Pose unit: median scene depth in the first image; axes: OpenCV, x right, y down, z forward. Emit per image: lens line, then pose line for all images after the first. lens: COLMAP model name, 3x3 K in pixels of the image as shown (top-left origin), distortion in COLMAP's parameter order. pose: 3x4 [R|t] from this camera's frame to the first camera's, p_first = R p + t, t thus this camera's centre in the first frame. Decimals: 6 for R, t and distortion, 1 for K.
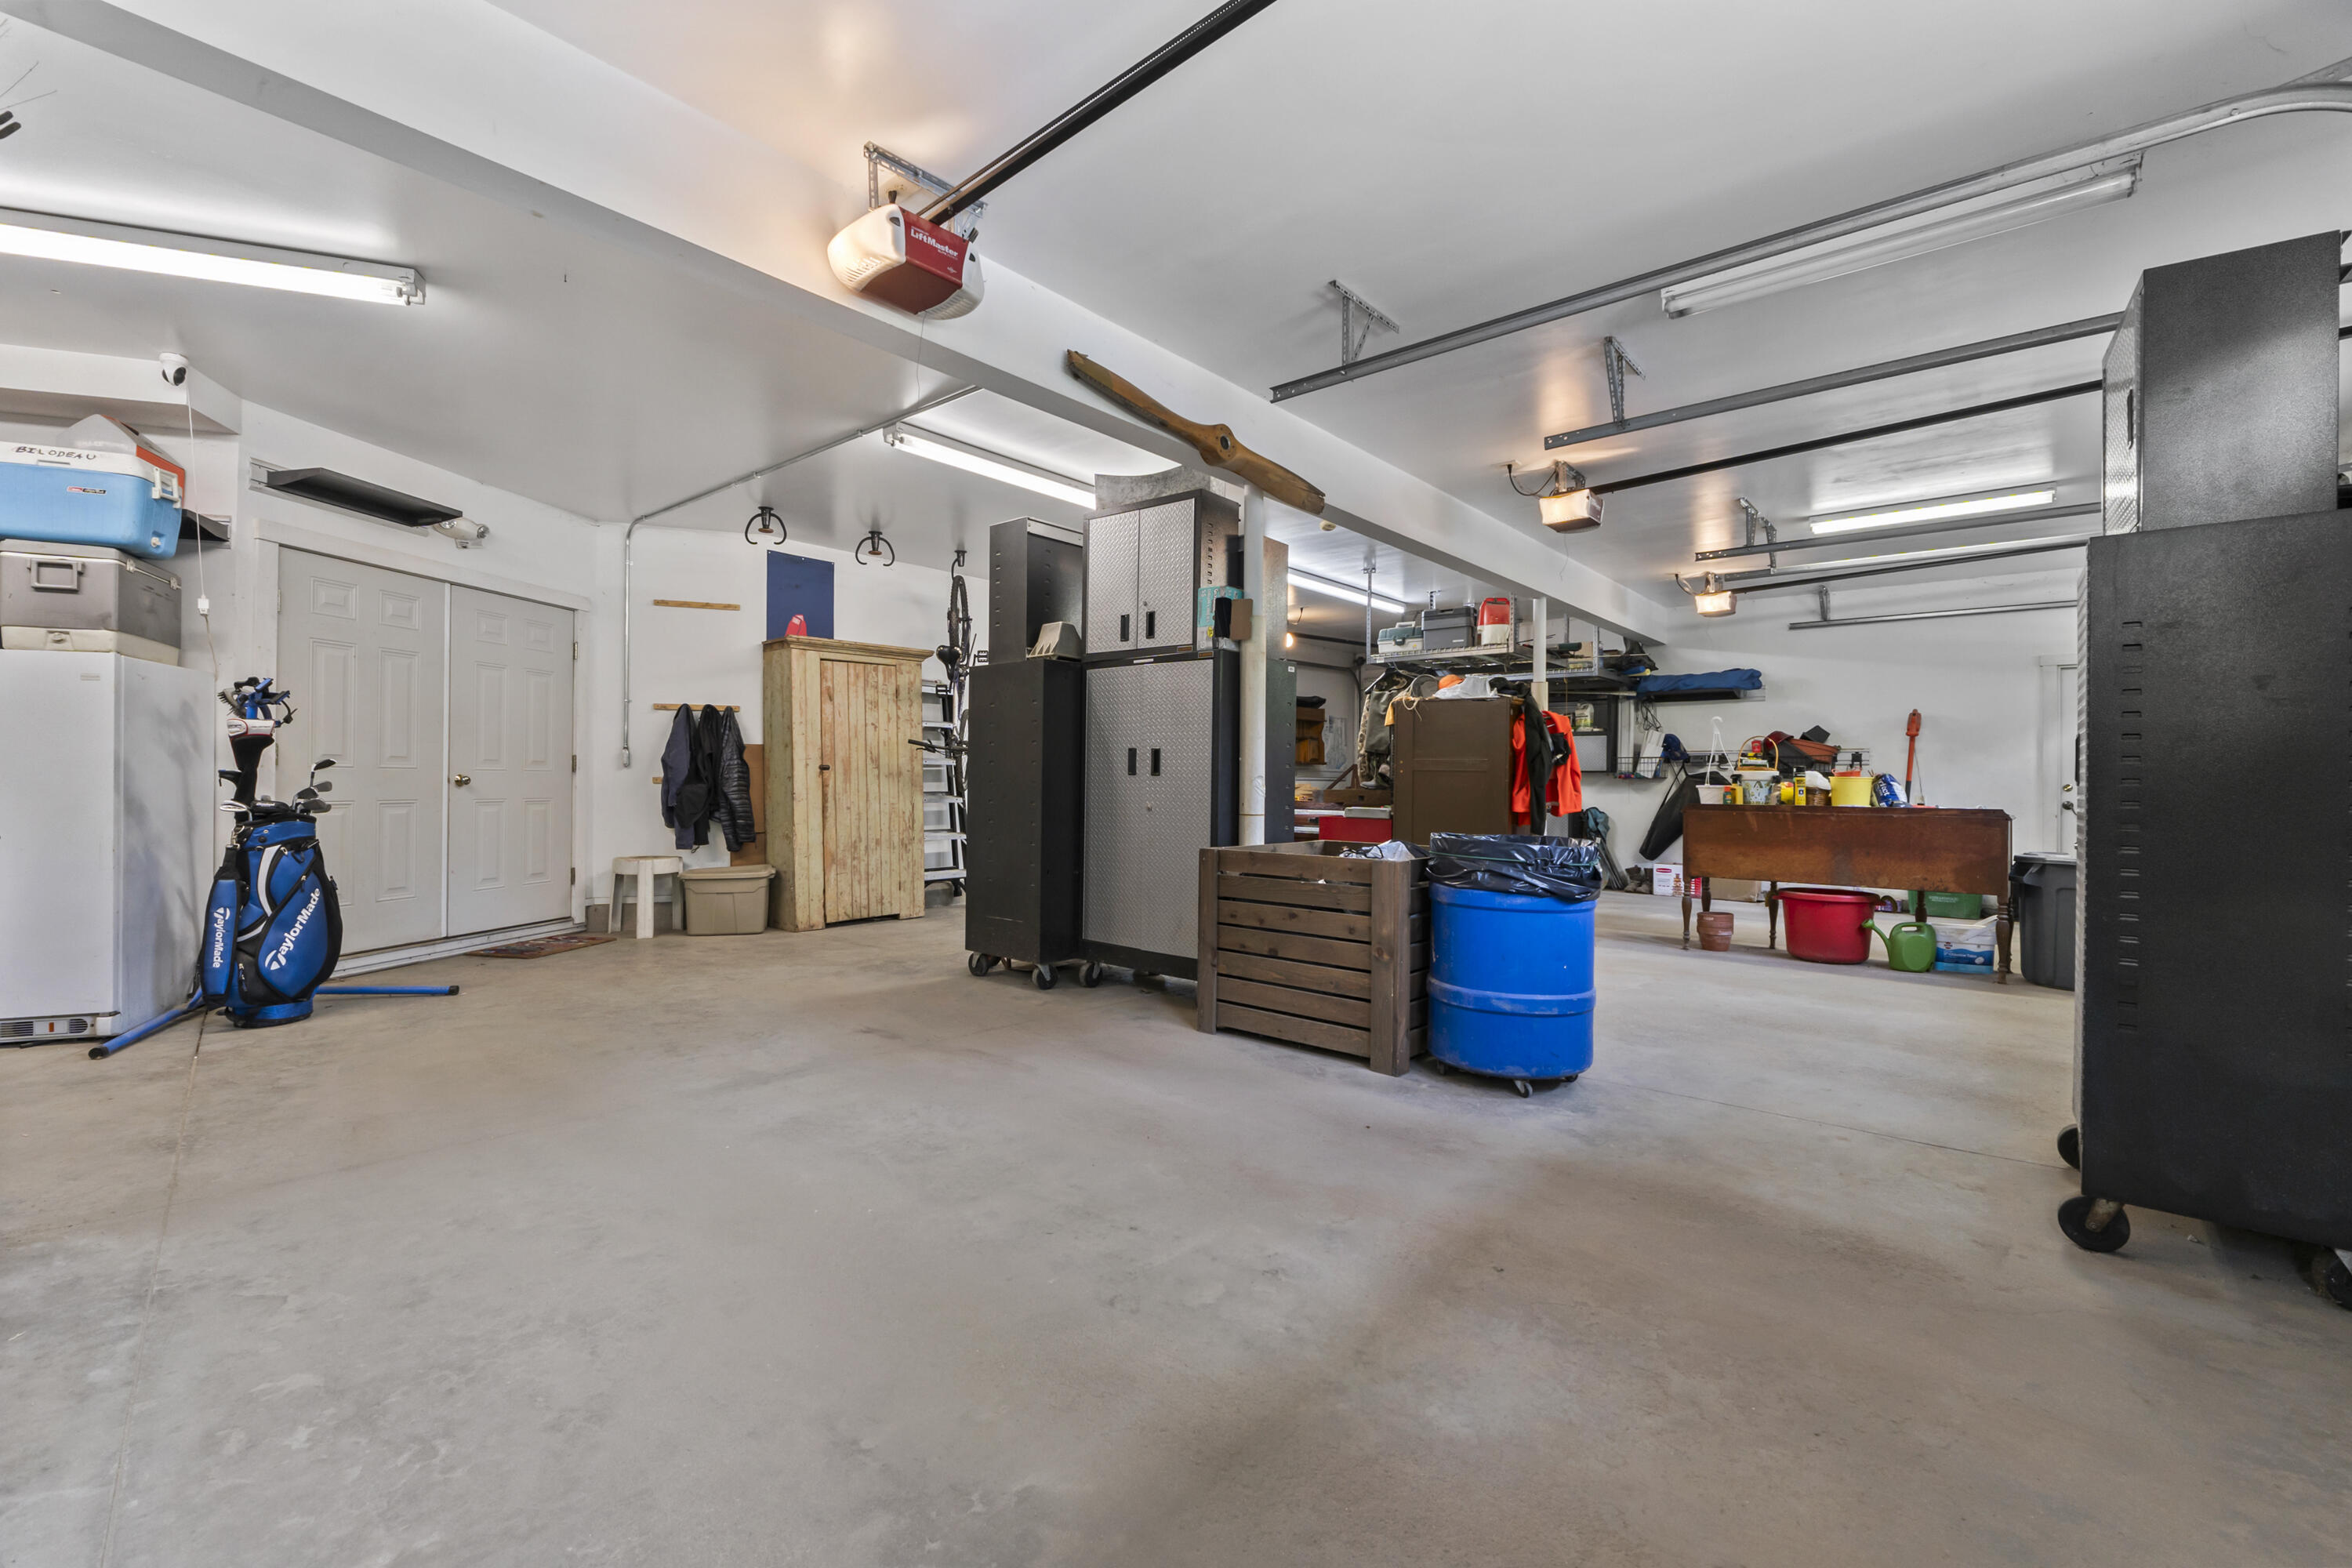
lens RADIAL K [[994.3, 0, 1161.6], [0, 994.3, 785.5], [0, 0, 1]] dist [-0.004134, -0.000502]
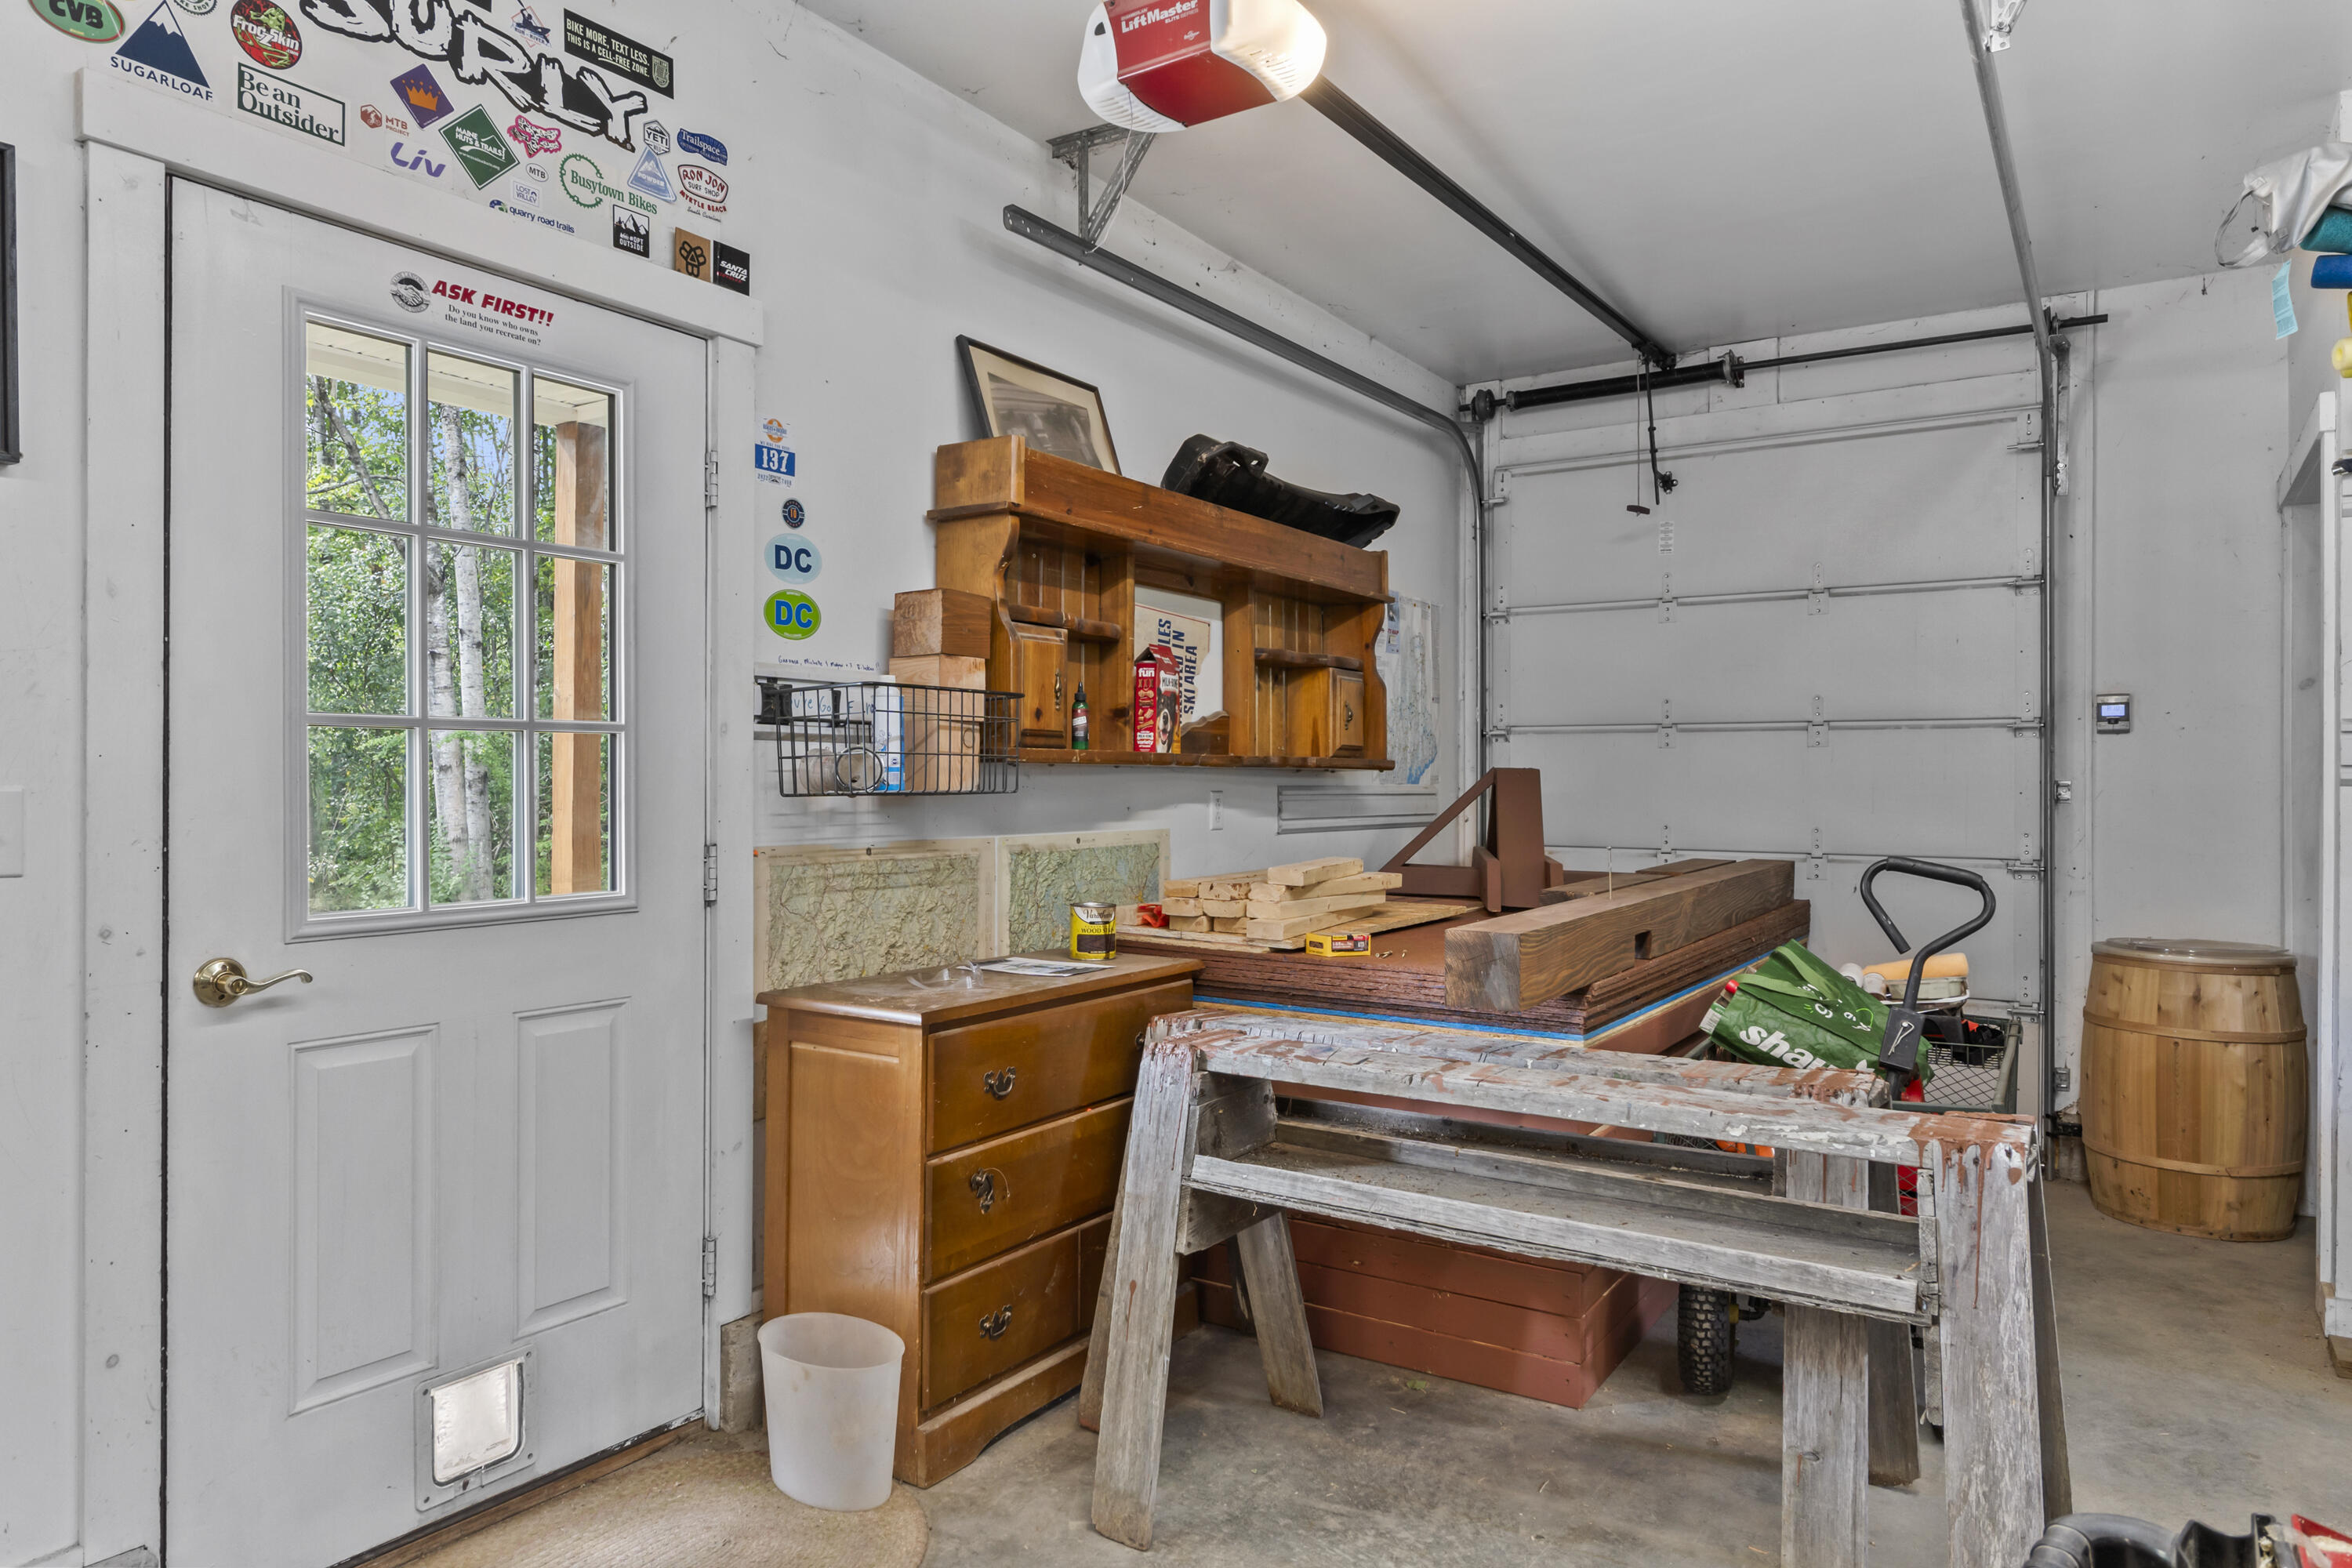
lens RADIAL K [[1486.7, 0, 1175.8], [0, 1486.7, 790.1], [0, 0, 1]] dist [0.006259, 0.000224]
pose [[0.989002, -0.007066, 0.147732, 0.151675], [0.007087, 0.999975, 0.000385, -0.046558], [-0.147731, 0.000666, 0.989027, 1.816854]]
